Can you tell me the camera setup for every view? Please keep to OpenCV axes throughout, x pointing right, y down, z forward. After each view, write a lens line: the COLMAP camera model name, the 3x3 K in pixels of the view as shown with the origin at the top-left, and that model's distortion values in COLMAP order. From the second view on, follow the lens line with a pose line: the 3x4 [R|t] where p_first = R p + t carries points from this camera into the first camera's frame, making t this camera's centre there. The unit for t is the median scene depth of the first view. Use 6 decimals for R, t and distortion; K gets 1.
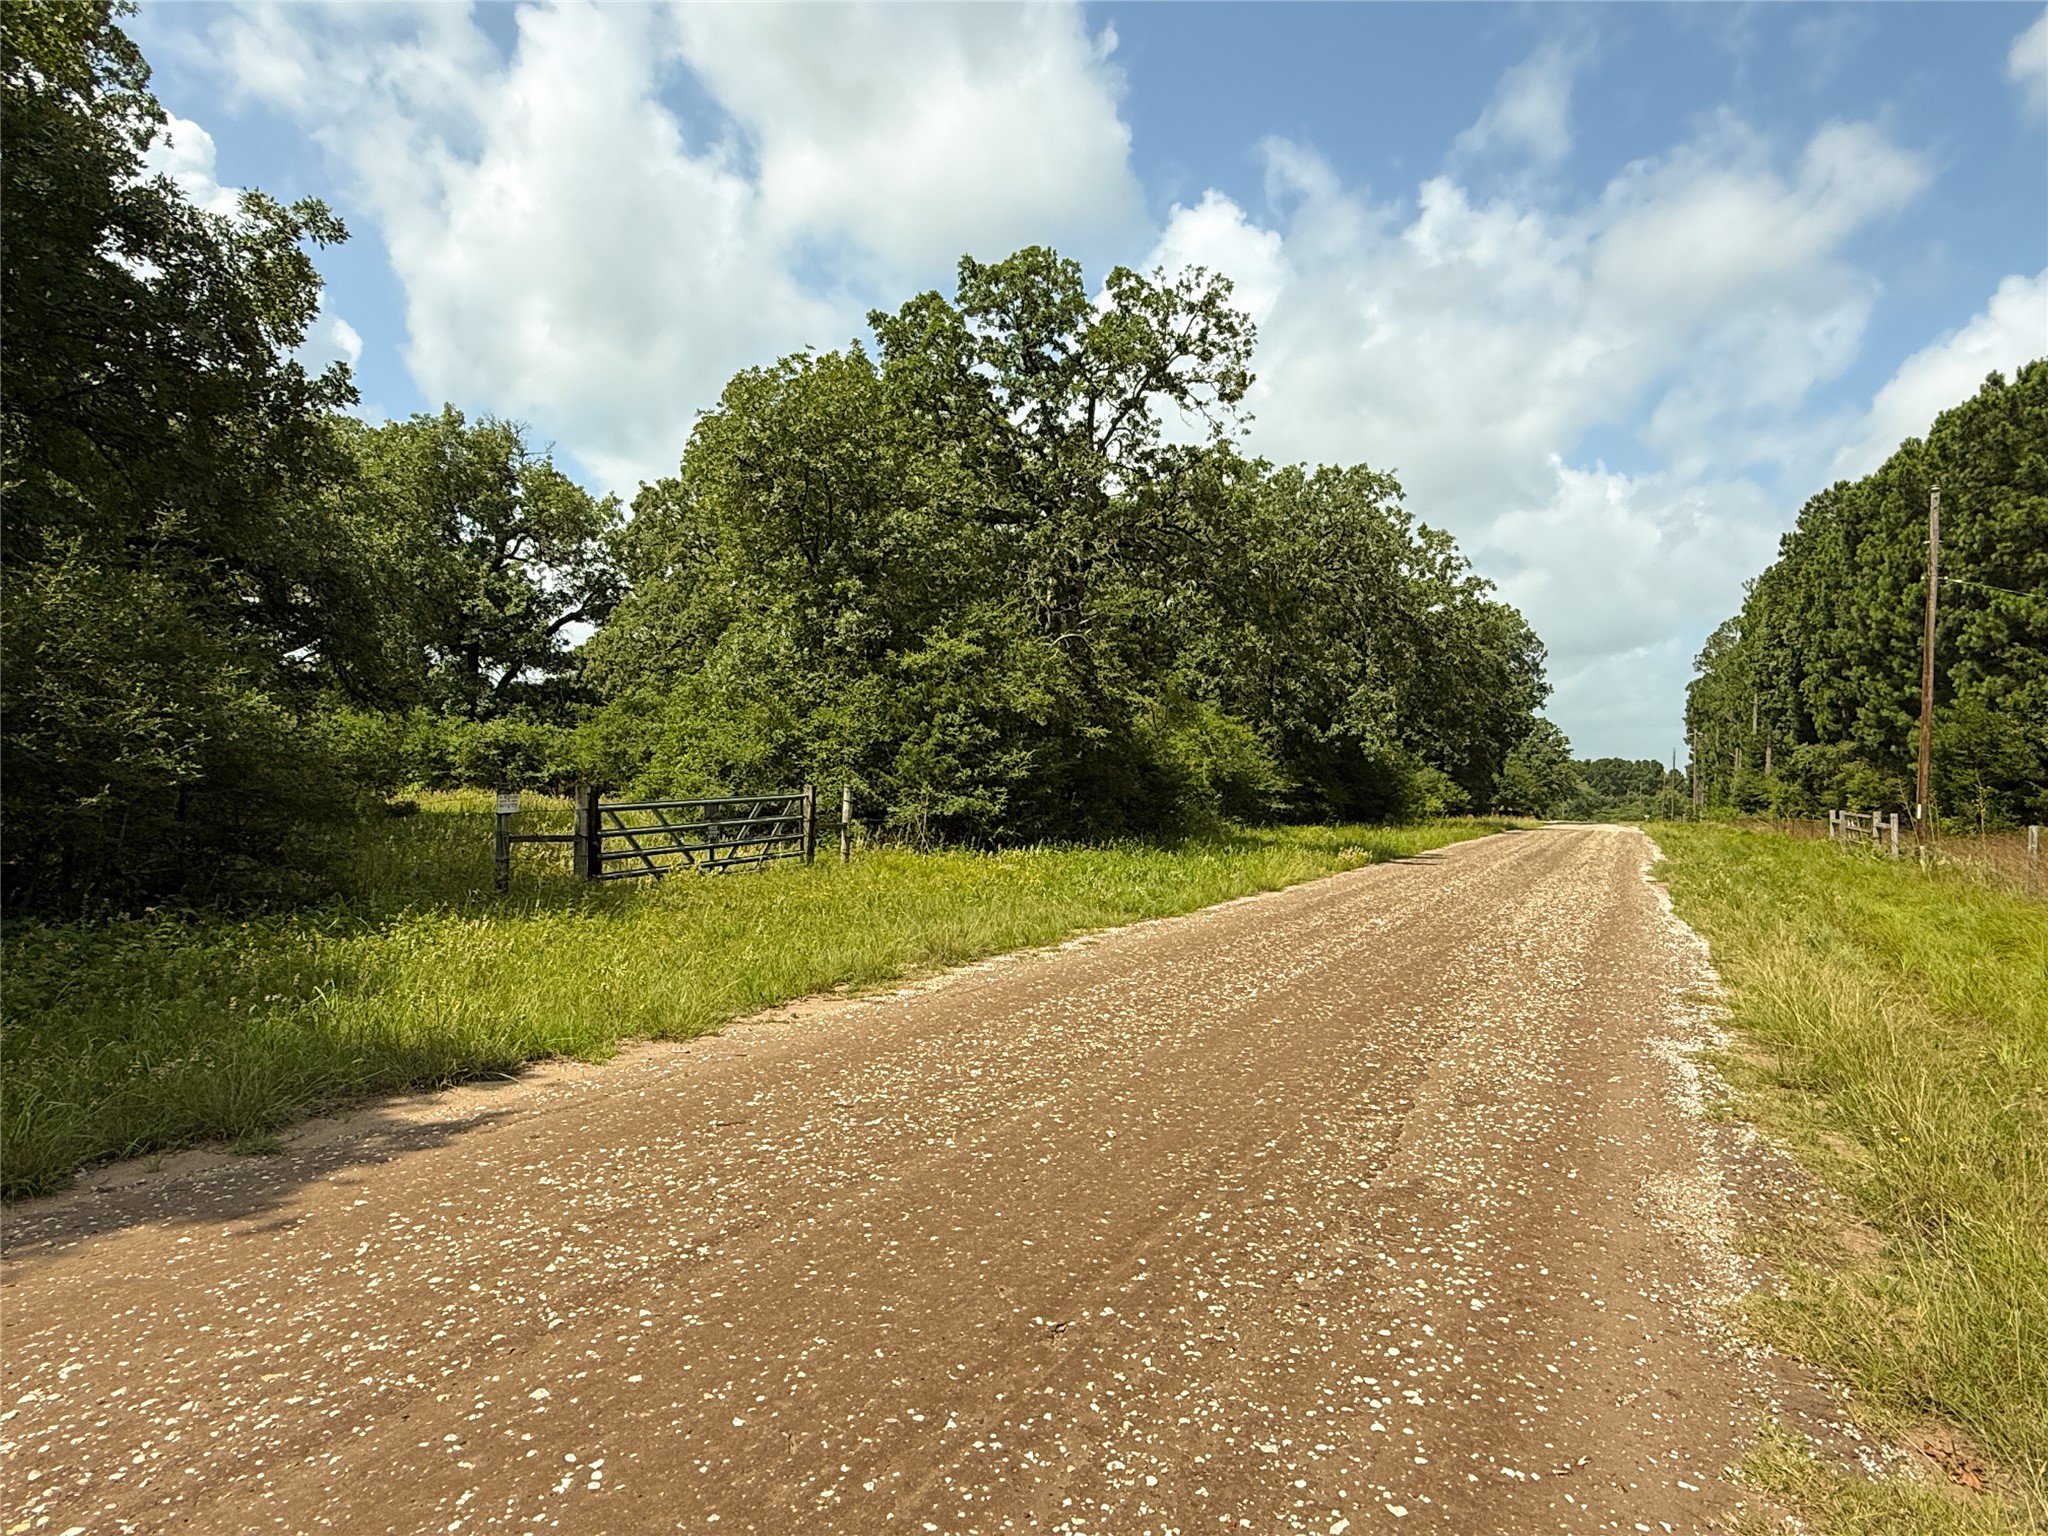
lens RADIAL K [[1242.0, 0, 1028.5], [0, 1242.0, 770.3], [0, 0, 1]] dist [0.000371, 0.000026]
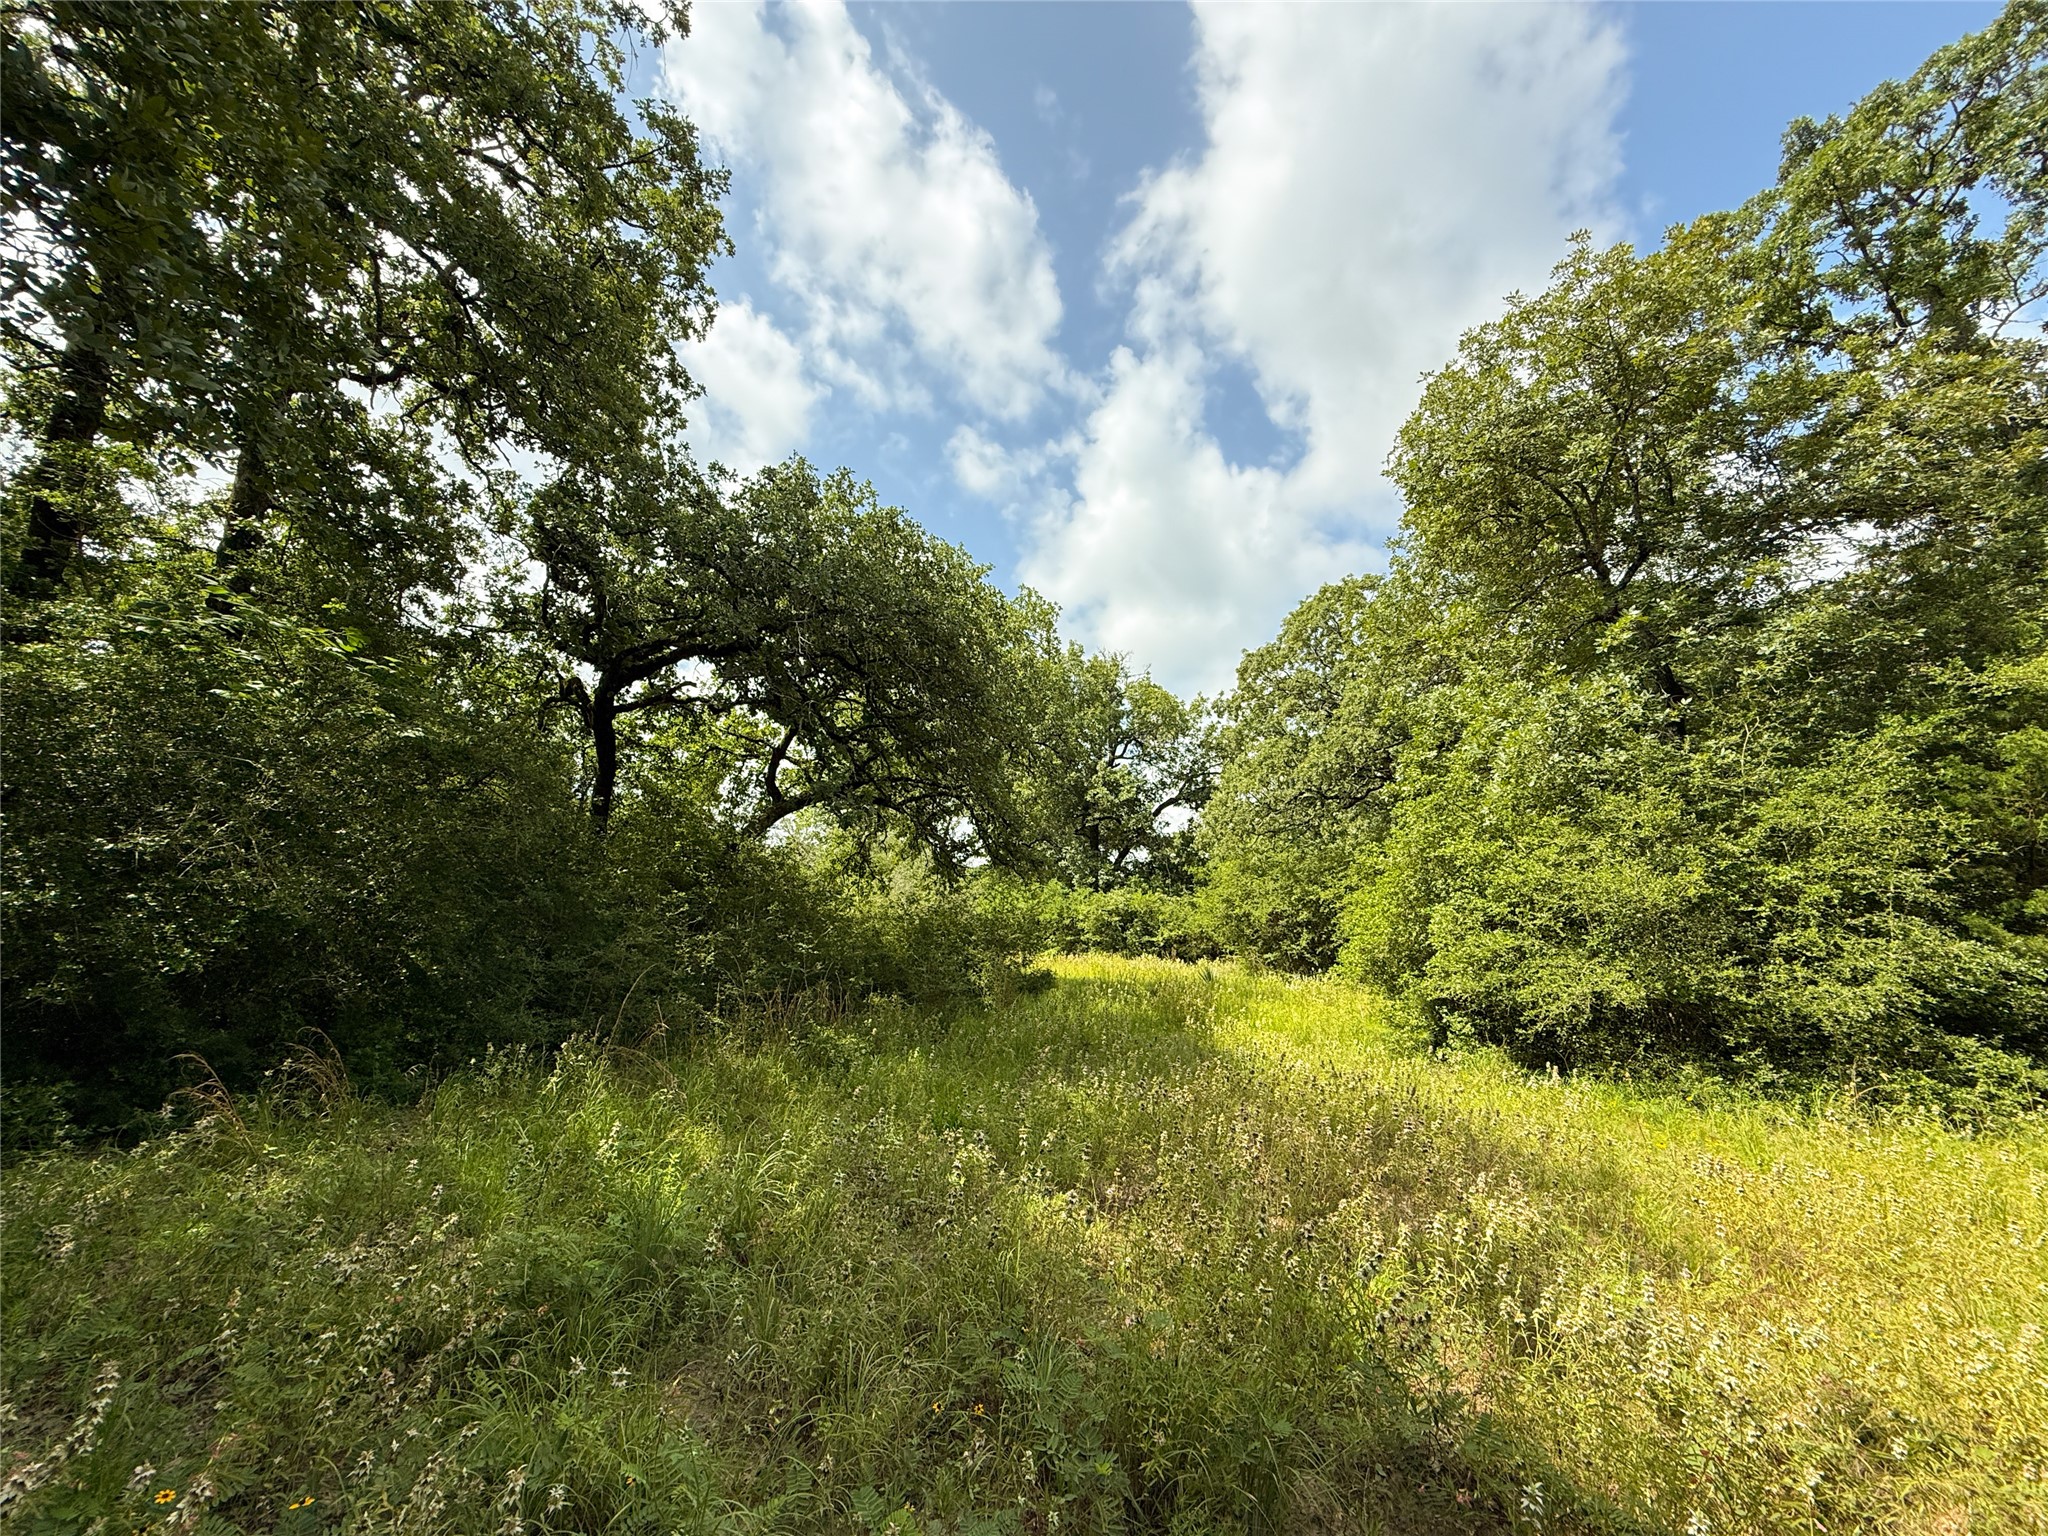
lens RADIAL K [[832.0, 0, 1026.6], [0, 832.0, 766.9], [0, 0, 1]] dist [0.001397, 0.000245]
pose [[0.881828, -0.102003, -0.460408, -0.137079], [0.008039, 0.979436, -0.201595, 0.001526], [0.471503, 0.174071, 0.864514, 0.281001]]
